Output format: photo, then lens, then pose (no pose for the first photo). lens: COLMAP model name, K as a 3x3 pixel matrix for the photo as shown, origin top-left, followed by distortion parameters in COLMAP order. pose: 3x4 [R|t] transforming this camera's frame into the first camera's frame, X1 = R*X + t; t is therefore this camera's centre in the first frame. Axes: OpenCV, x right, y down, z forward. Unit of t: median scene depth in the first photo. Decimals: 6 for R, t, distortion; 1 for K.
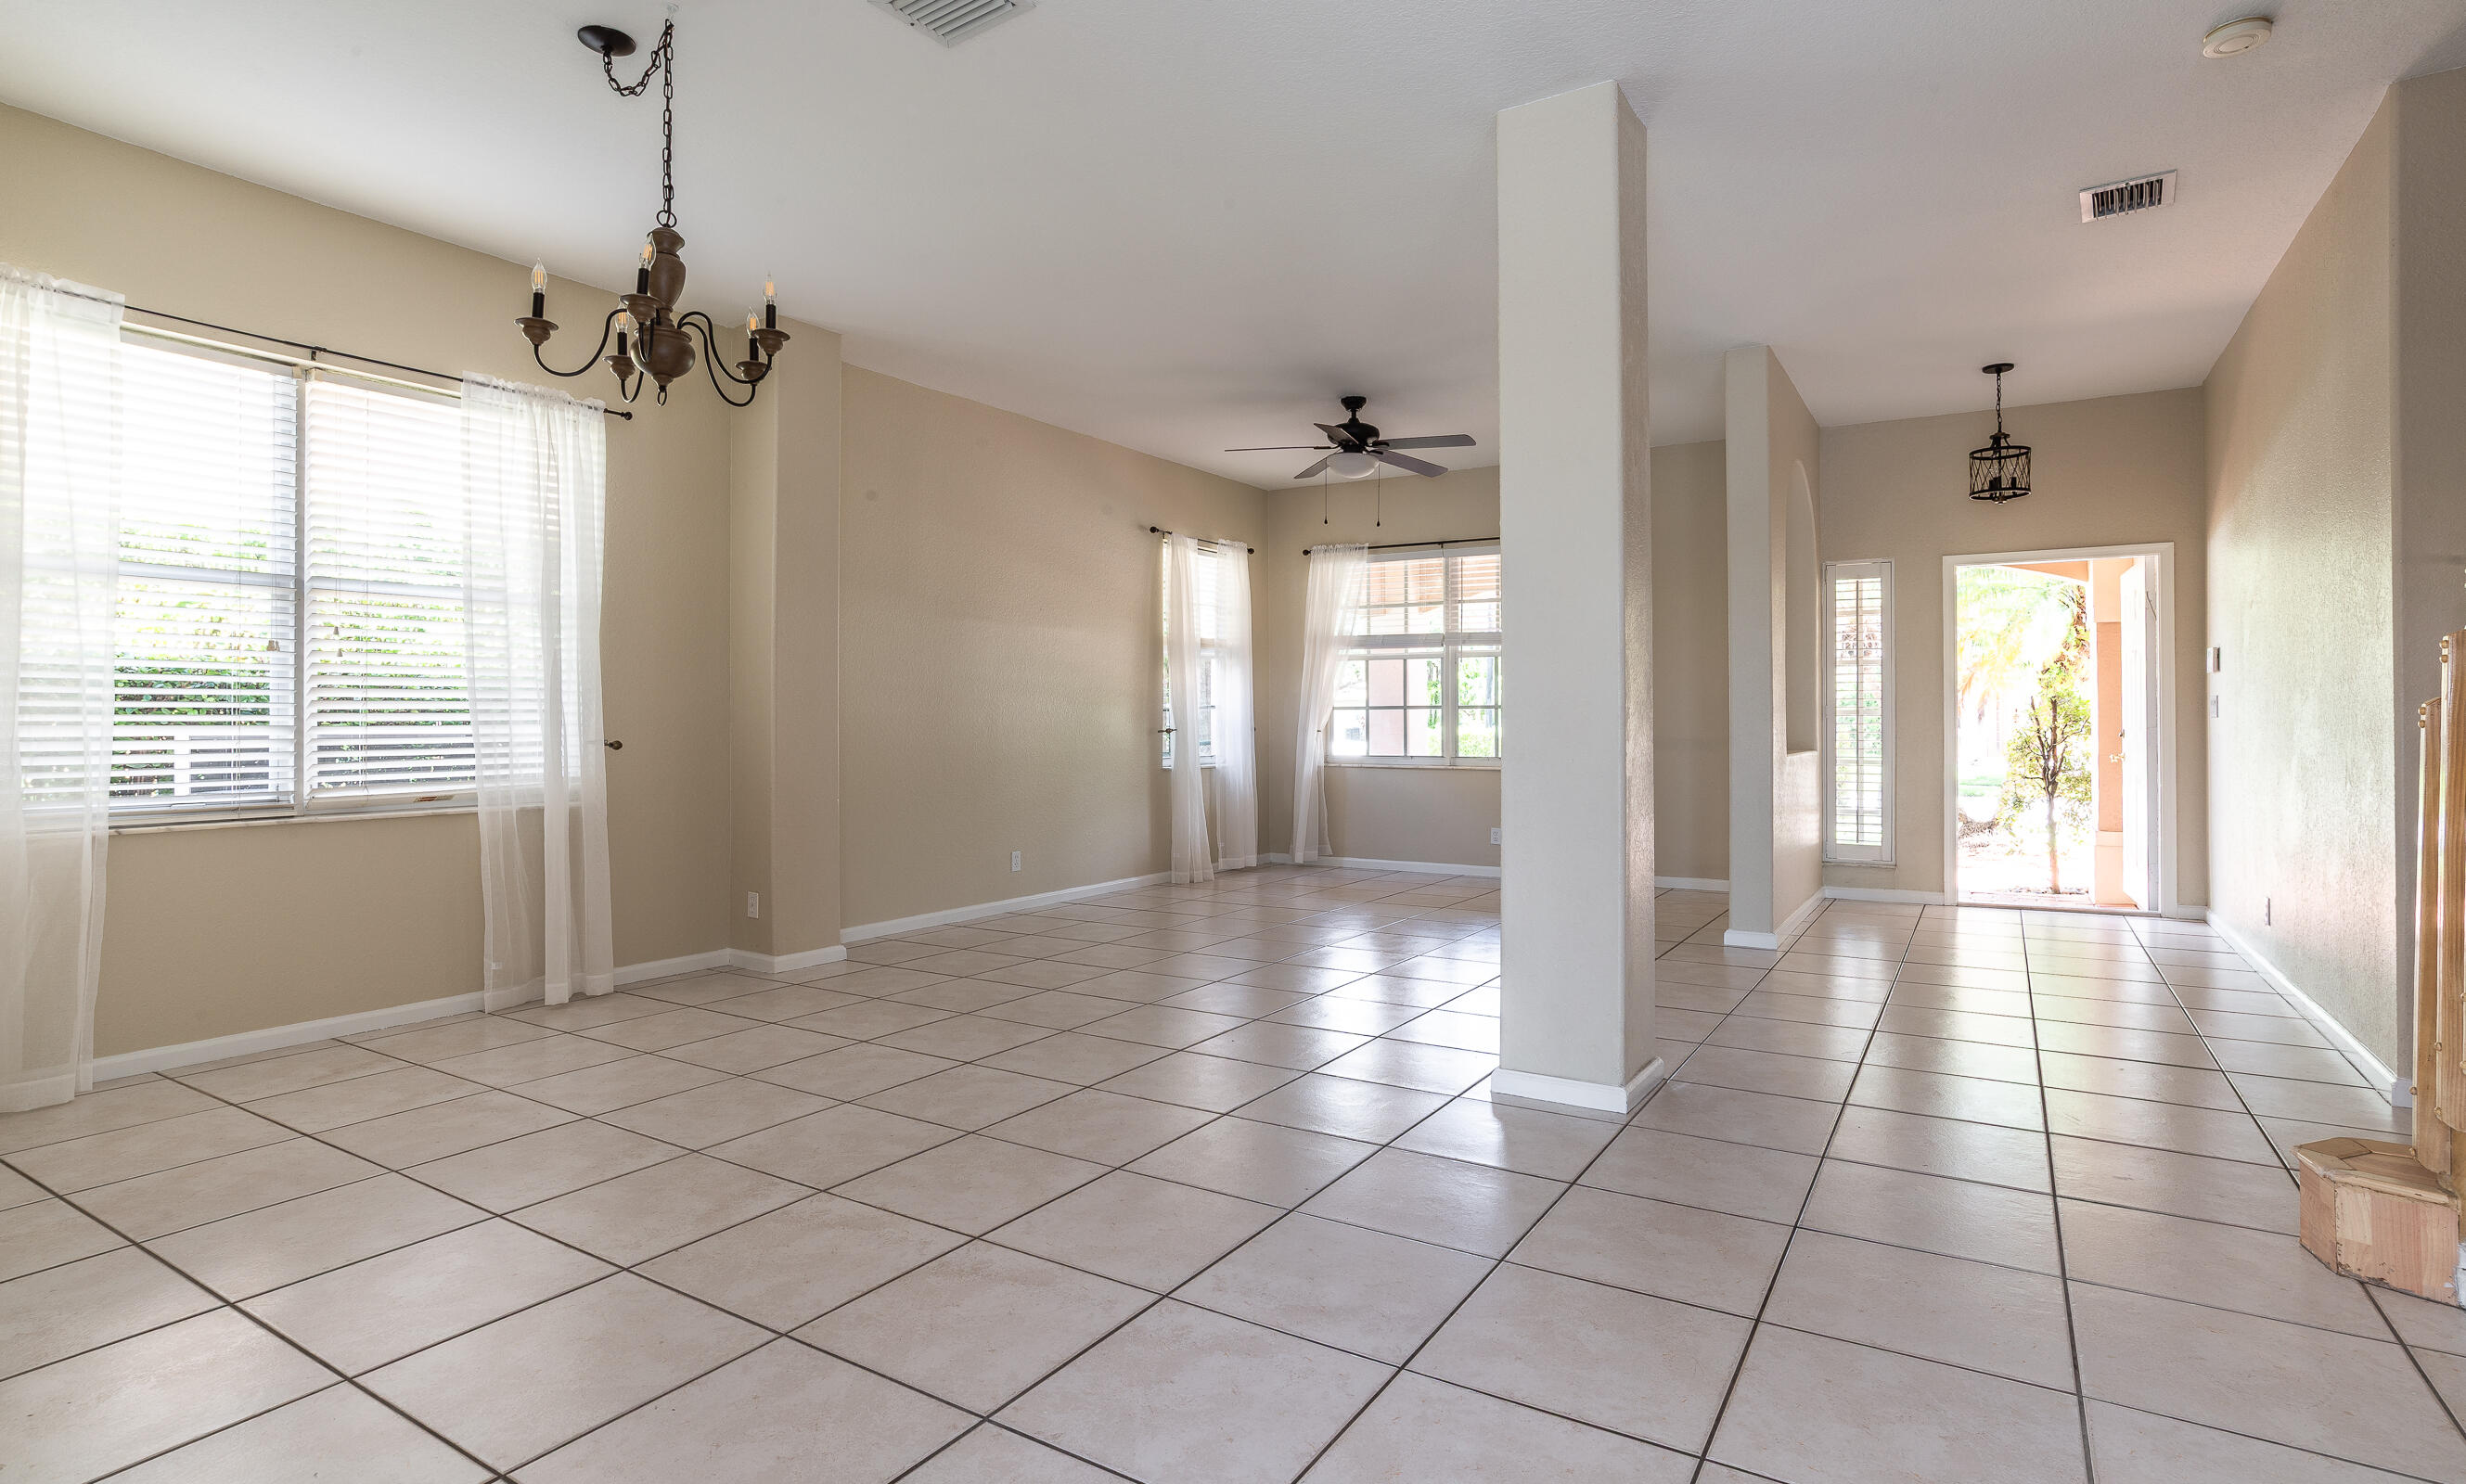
lens RADIAL K [[1227.8, 0, 1232.2], [0, 1227.8, 731.7], [0, 0, 1]] dist [-0.036437, 0.023993]
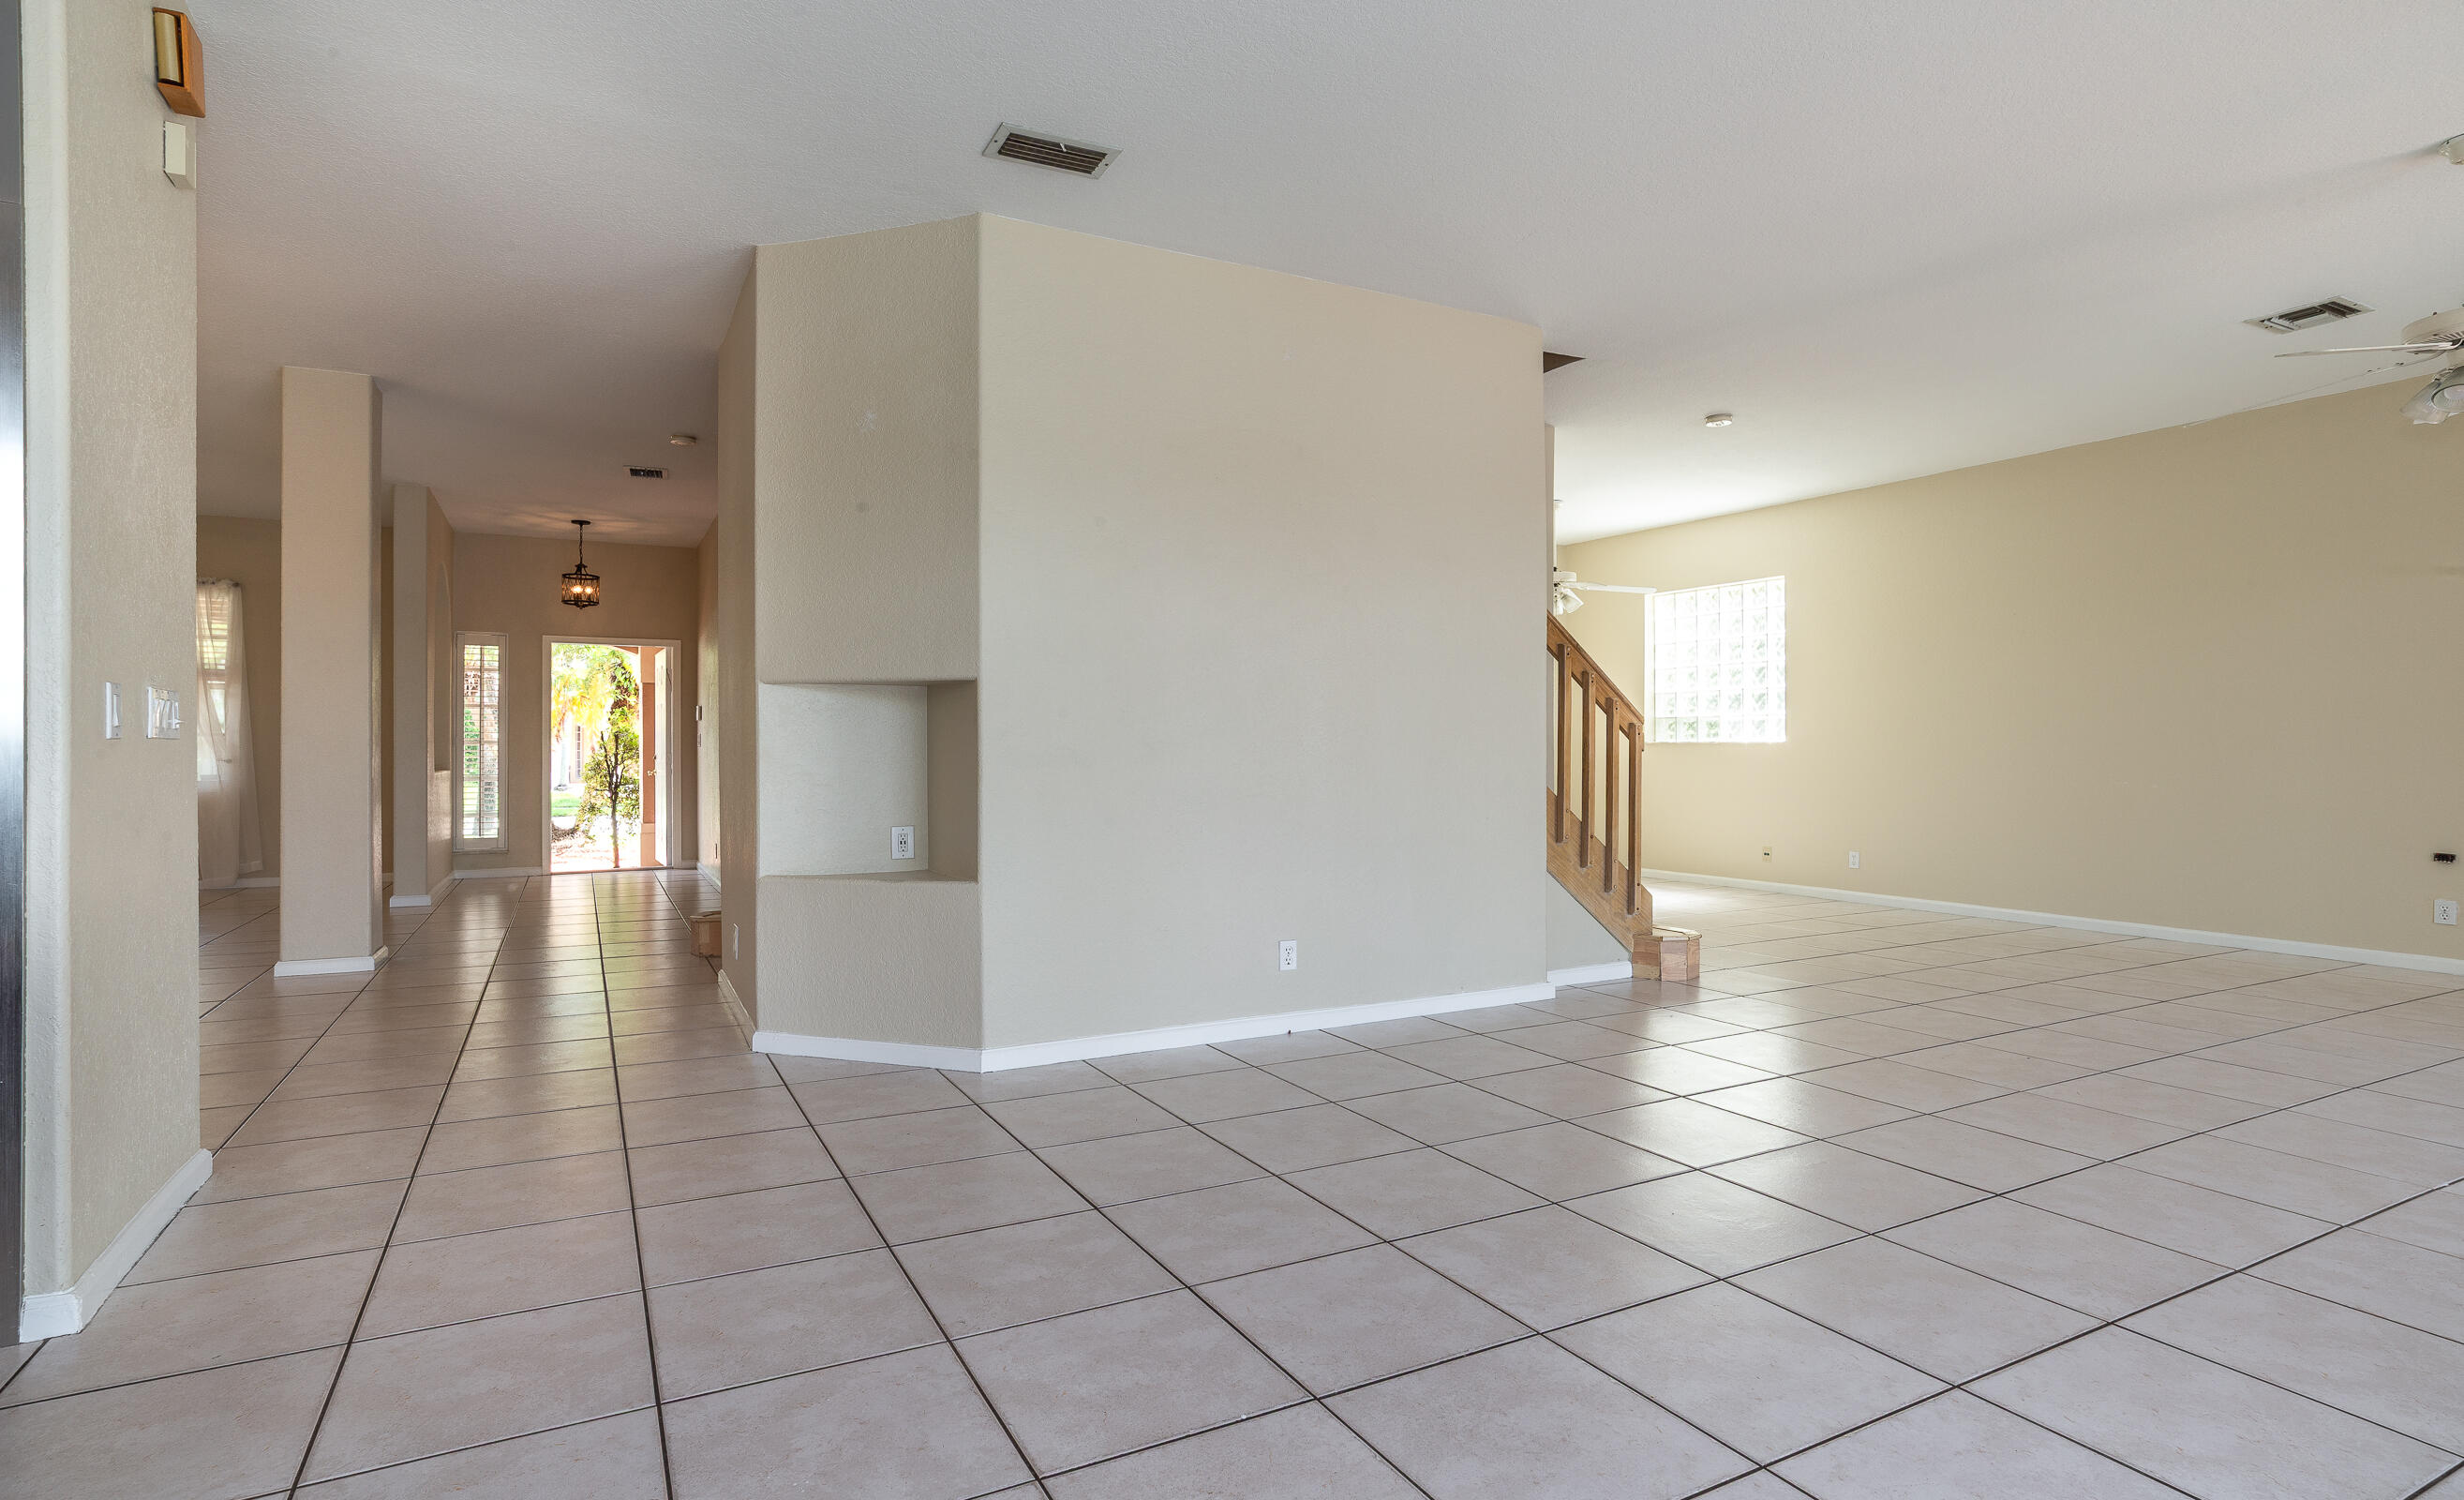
lens RADIAL K [[1237.6, 0, 1235.6], [0, 1237.6, 742.3], [0, 0, 1]] dist [-0.042437, 0.028986]
pose [[0.493763, 0.010790, 0.869529, -0.267391], [0.002406, 0.999902, -0.013774, 0.005751], [-0.869593, 0.008893, 0.493689, -0.425508]]
